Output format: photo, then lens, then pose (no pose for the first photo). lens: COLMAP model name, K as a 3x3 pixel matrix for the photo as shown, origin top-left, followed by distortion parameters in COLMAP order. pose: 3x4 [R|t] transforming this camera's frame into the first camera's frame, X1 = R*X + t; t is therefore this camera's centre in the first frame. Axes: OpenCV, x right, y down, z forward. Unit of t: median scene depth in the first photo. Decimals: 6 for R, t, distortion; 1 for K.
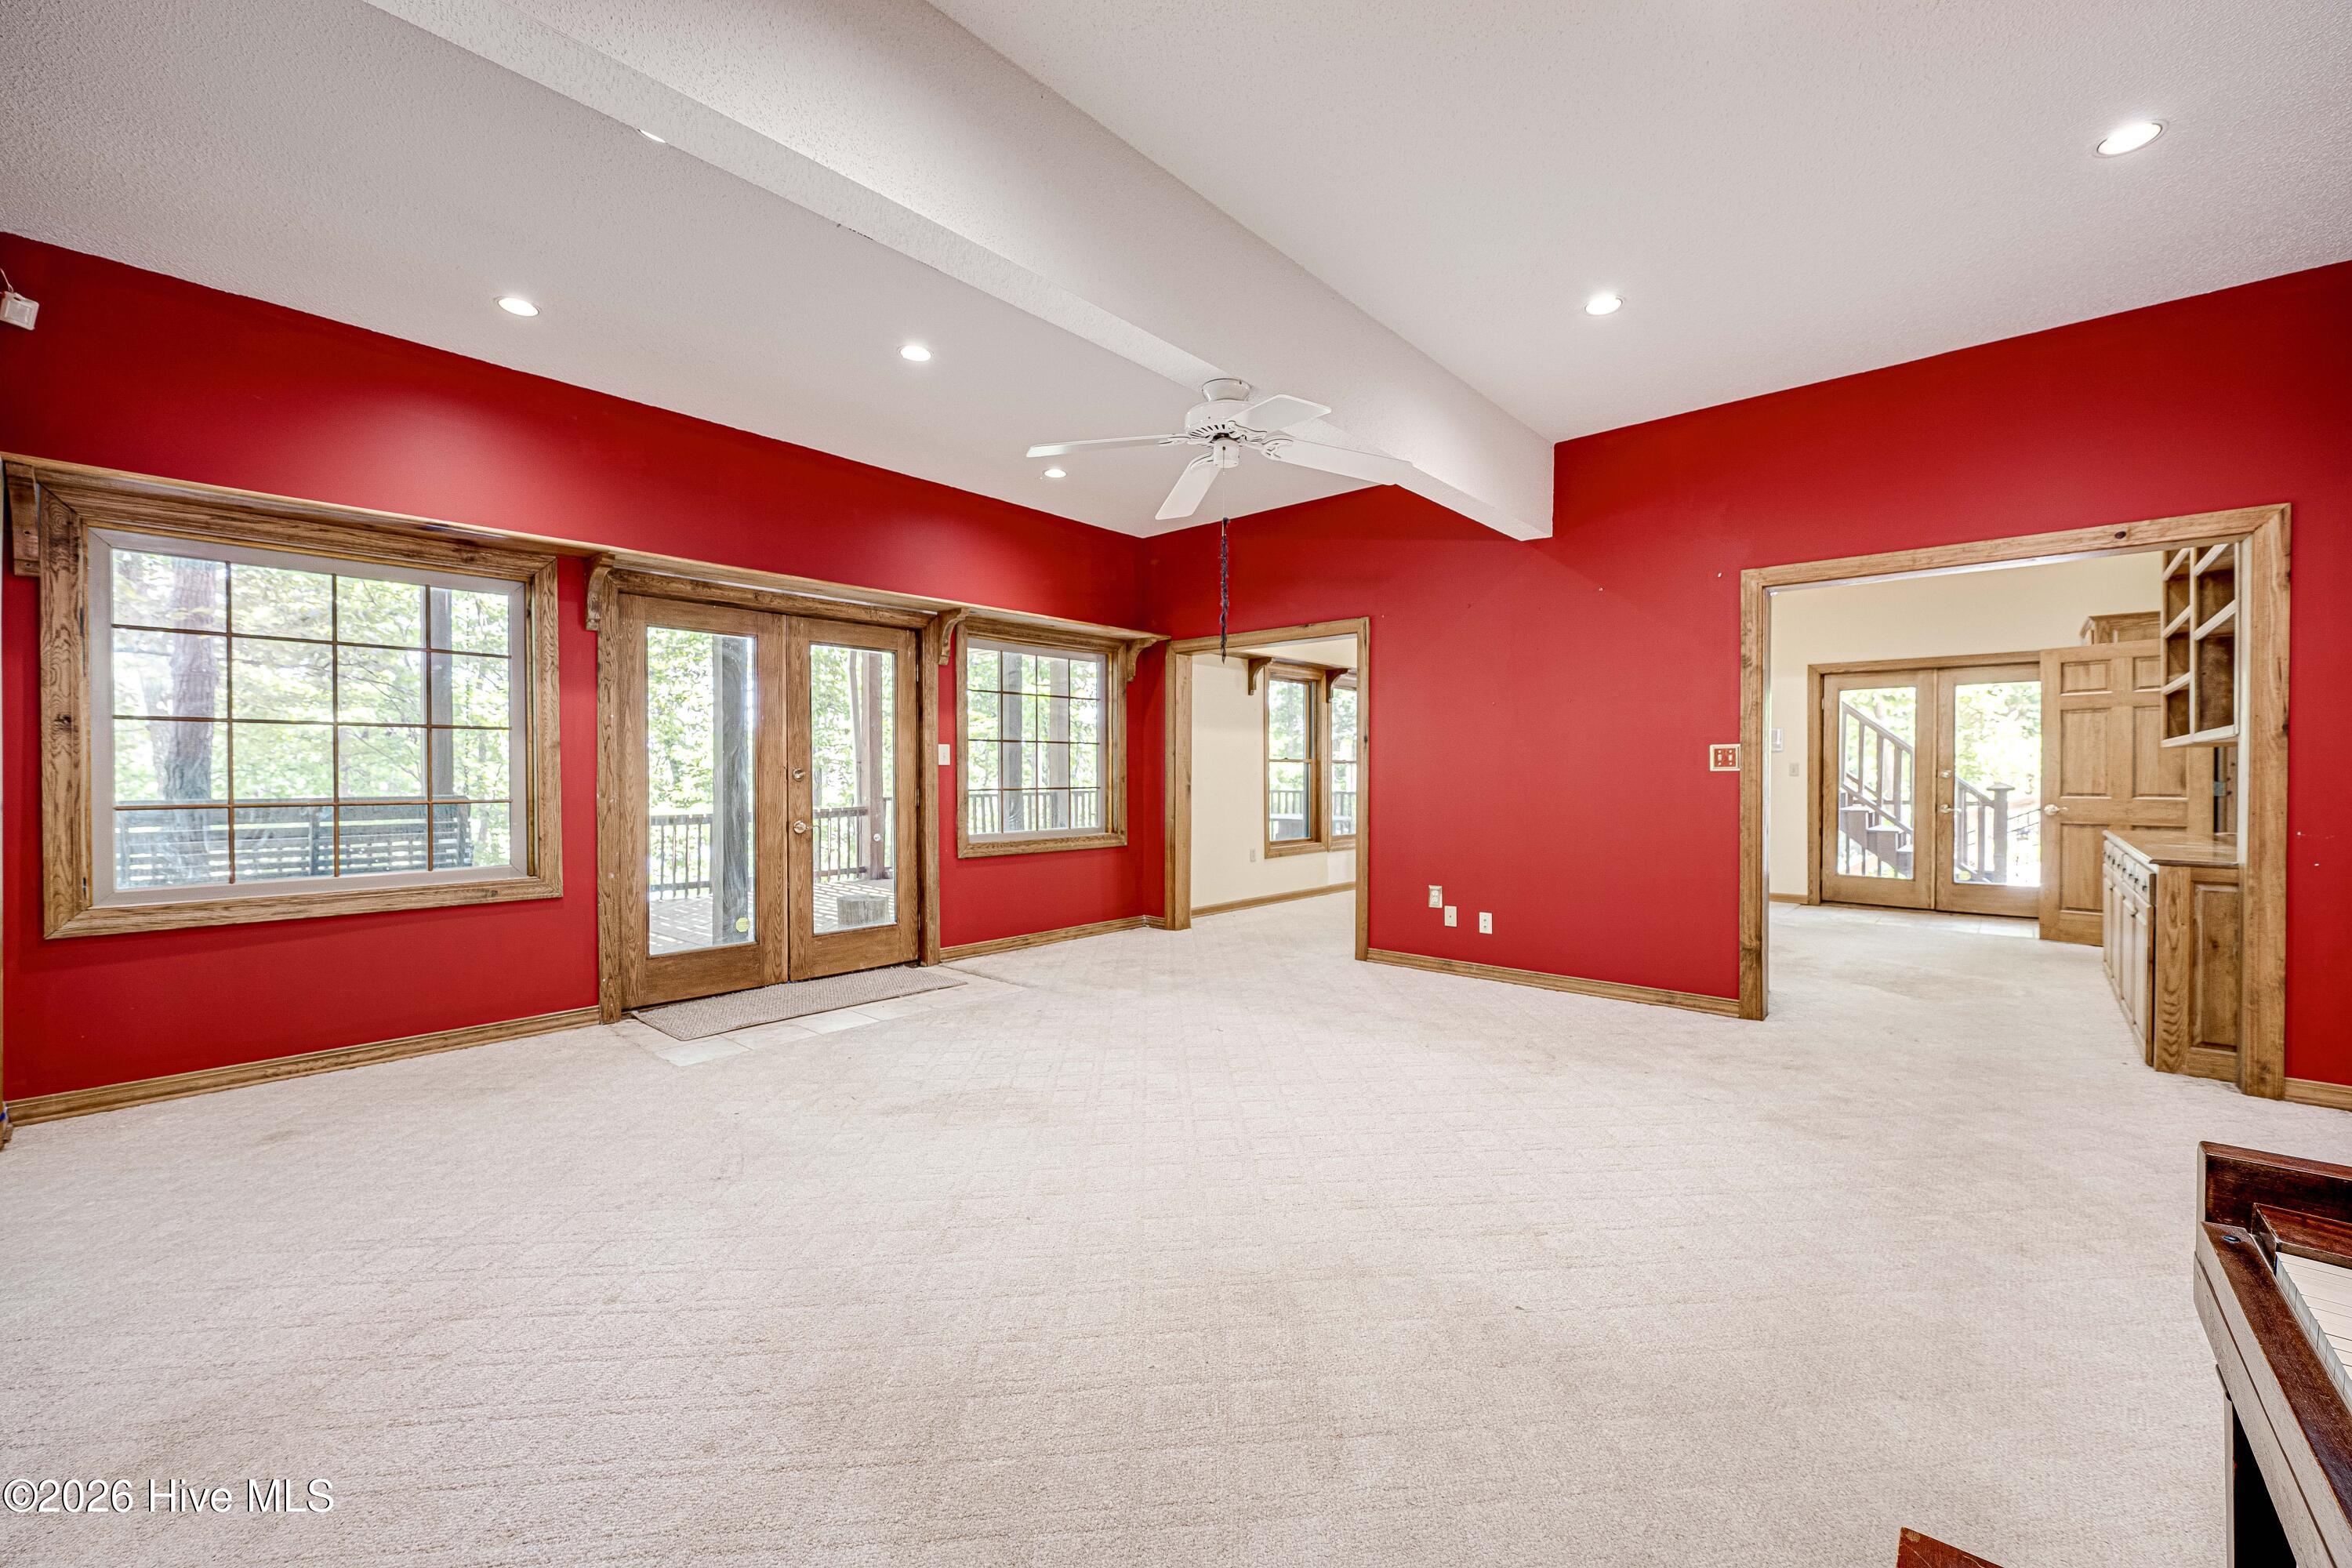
lens RADIAL K [[958.7, 0, 1153.5], [0, 958.7, 775.1], [0, 0, 1]] dist [0.010603, 0.000185]
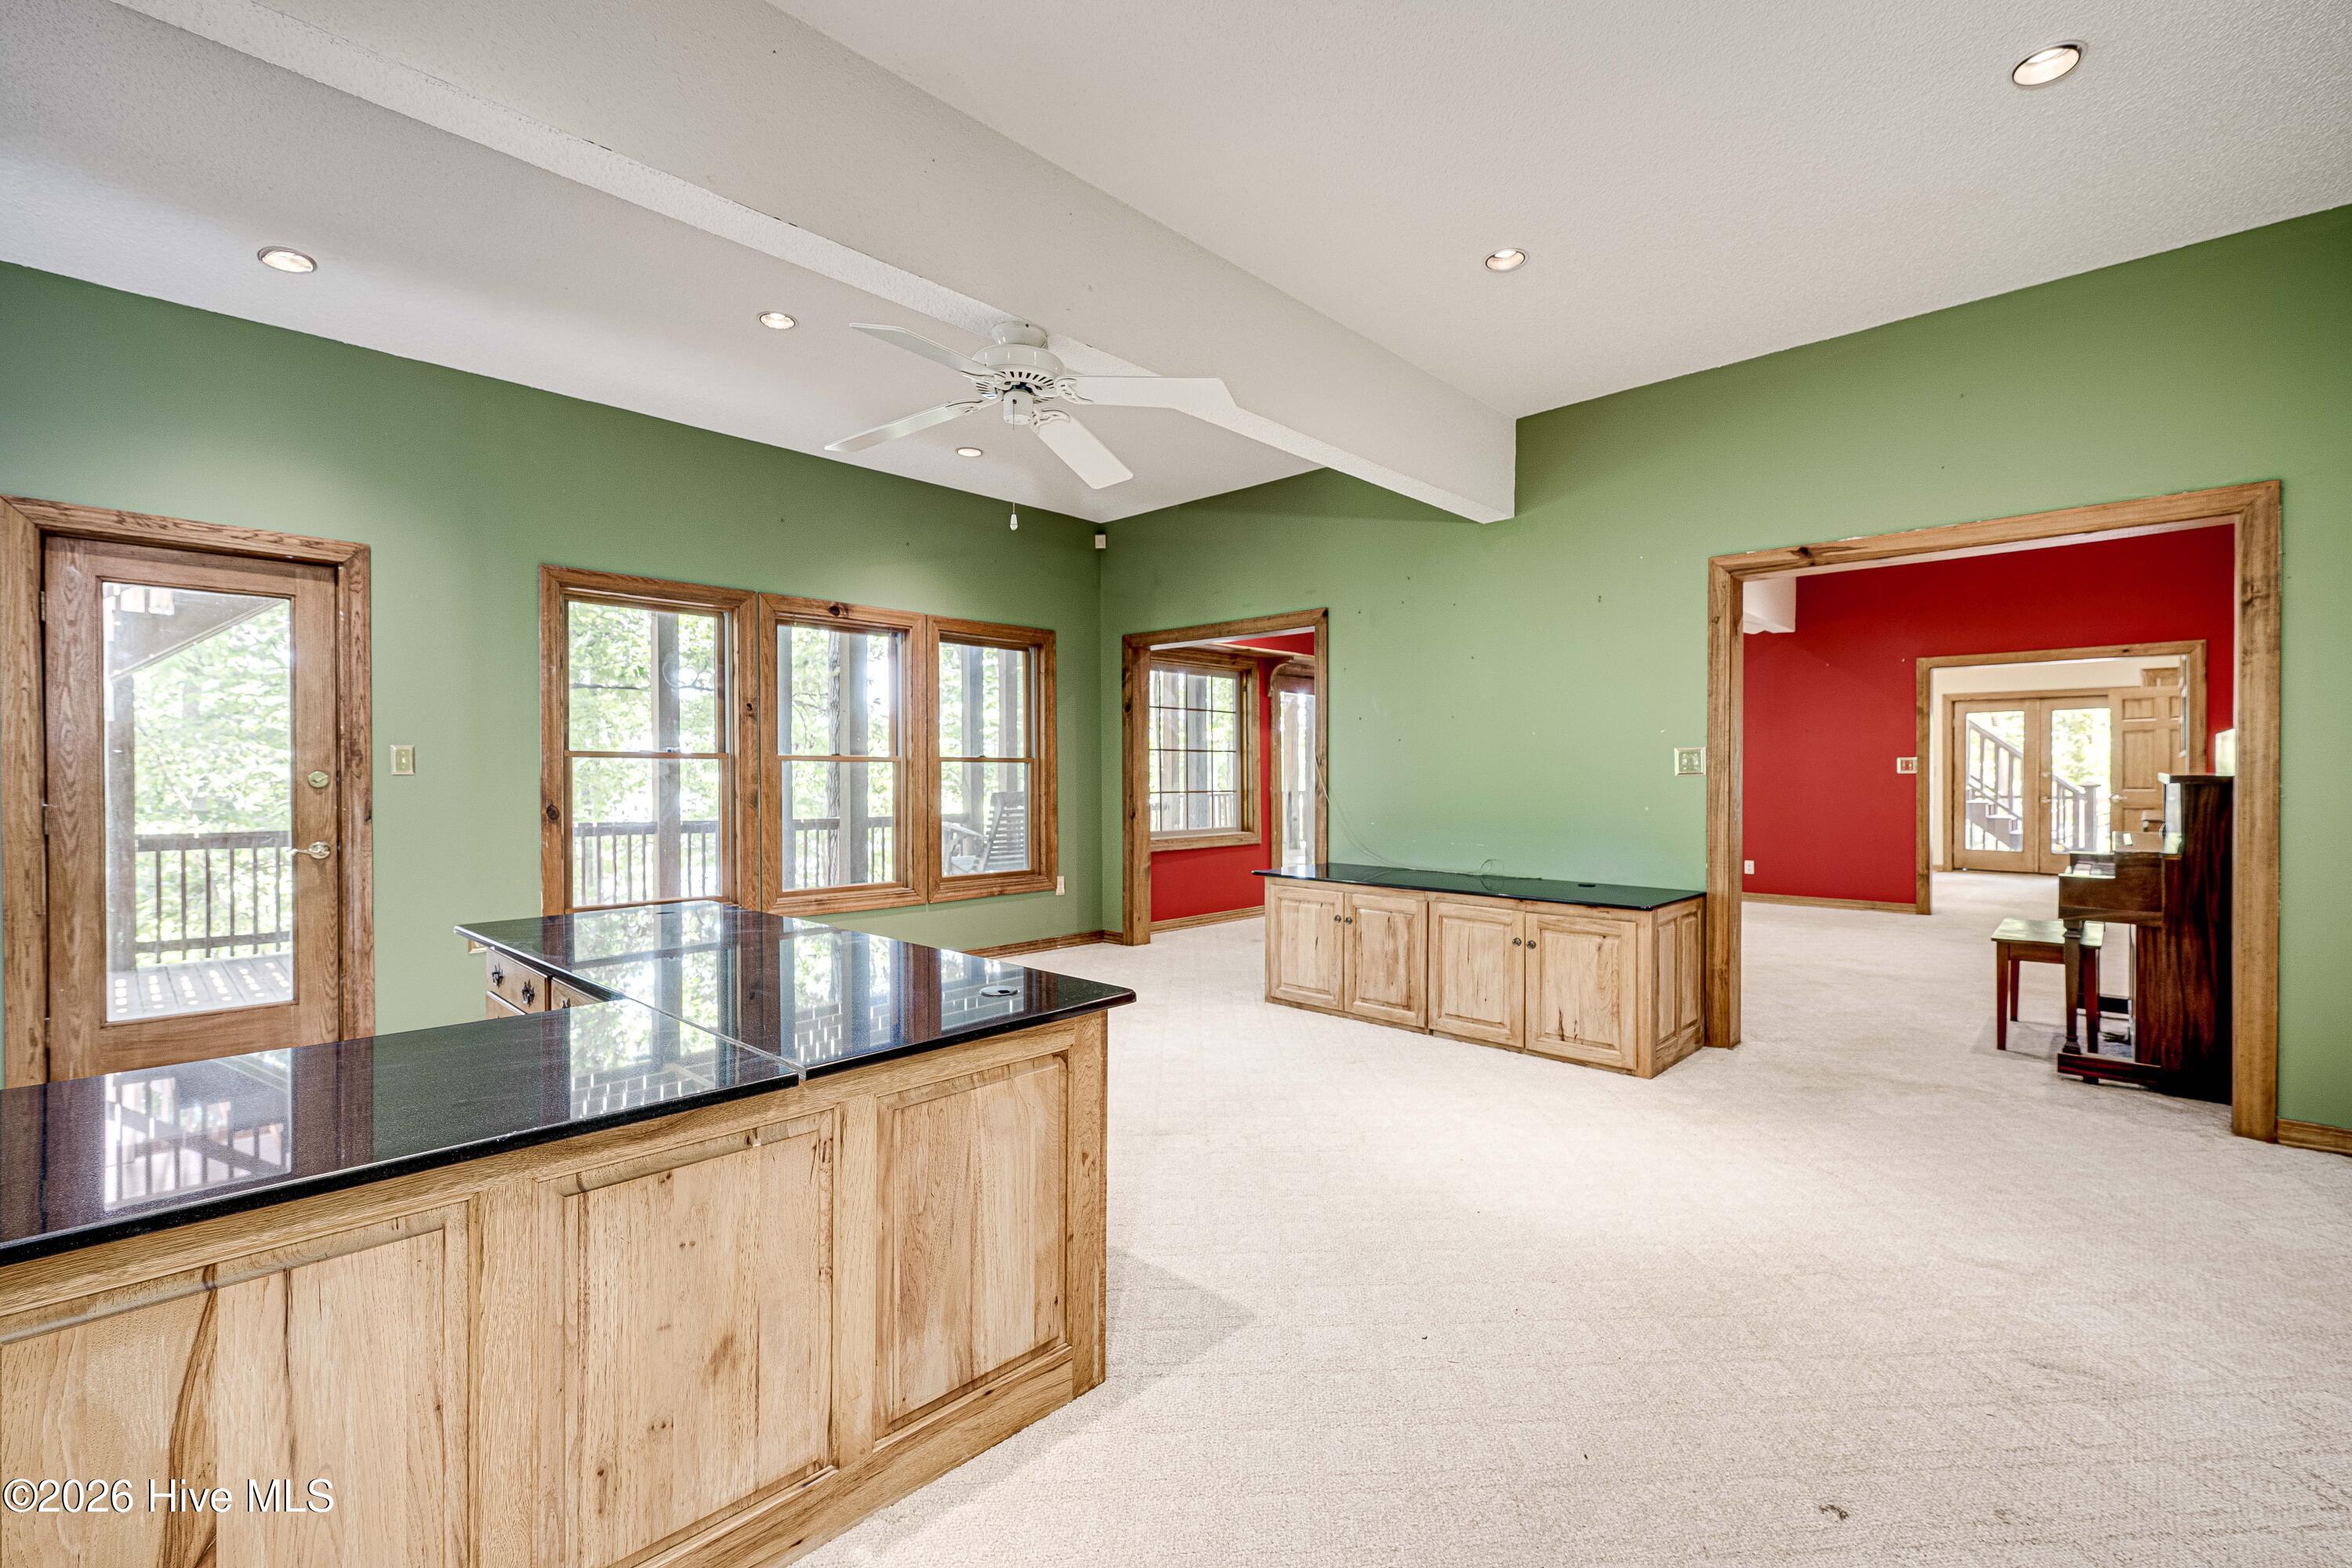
lens RADIAL K [[1047.3, 0, 1137.1], [0, 1047.3, 775.5], [0, 0, 1]] dist [0.002939, 0.000163]
pose [[0.999208, -0.001549, -0.039756, -0.405585], [0.001451, 0.999996, -0.002482, 0.001683], [0.039760, 0.002422, 0.999206, -0.534528]]
